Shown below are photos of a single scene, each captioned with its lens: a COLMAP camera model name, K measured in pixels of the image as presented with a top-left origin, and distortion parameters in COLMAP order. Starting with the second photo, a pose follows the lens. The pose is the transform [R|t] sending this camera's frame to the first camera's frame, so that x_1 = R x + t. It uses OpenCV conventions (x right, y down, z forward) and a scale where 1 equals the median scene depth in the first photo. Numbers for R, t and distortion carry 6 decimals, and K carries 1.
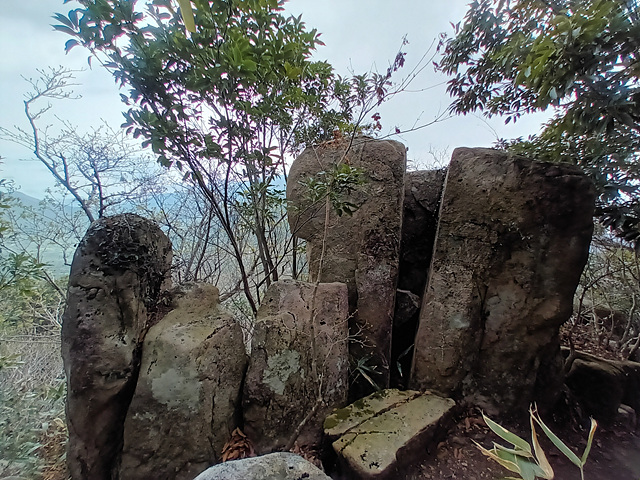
lens RADIAL K [[299.4, 0, 319.5], [0, 299.4, 238.0], [0, 0, 1]] dist [0.005366, 0.000571]
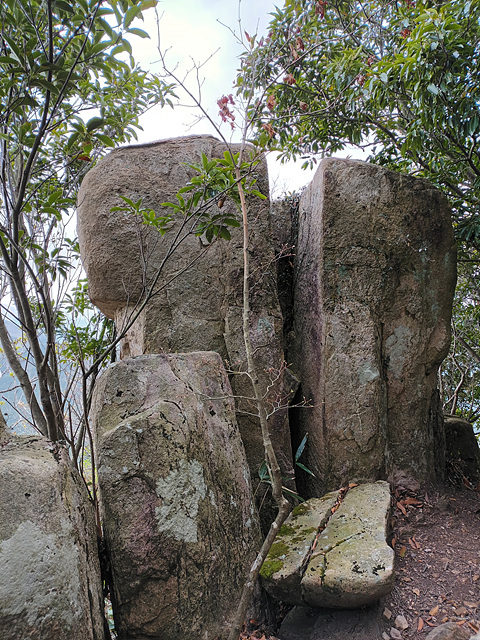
lens RADIAL K [[478.7, 0, 240.4], [0, 478.7, 320.4], [0, 0, 1]] dist [0.044209, -0.008547]
pose [[0.813130, -0.081189, 0.576392, -0.507481], [0.179998, 0.976763, -0.116343, 0.234691], [-0.553553, 0.198352, 0.808849, 0.159460]]
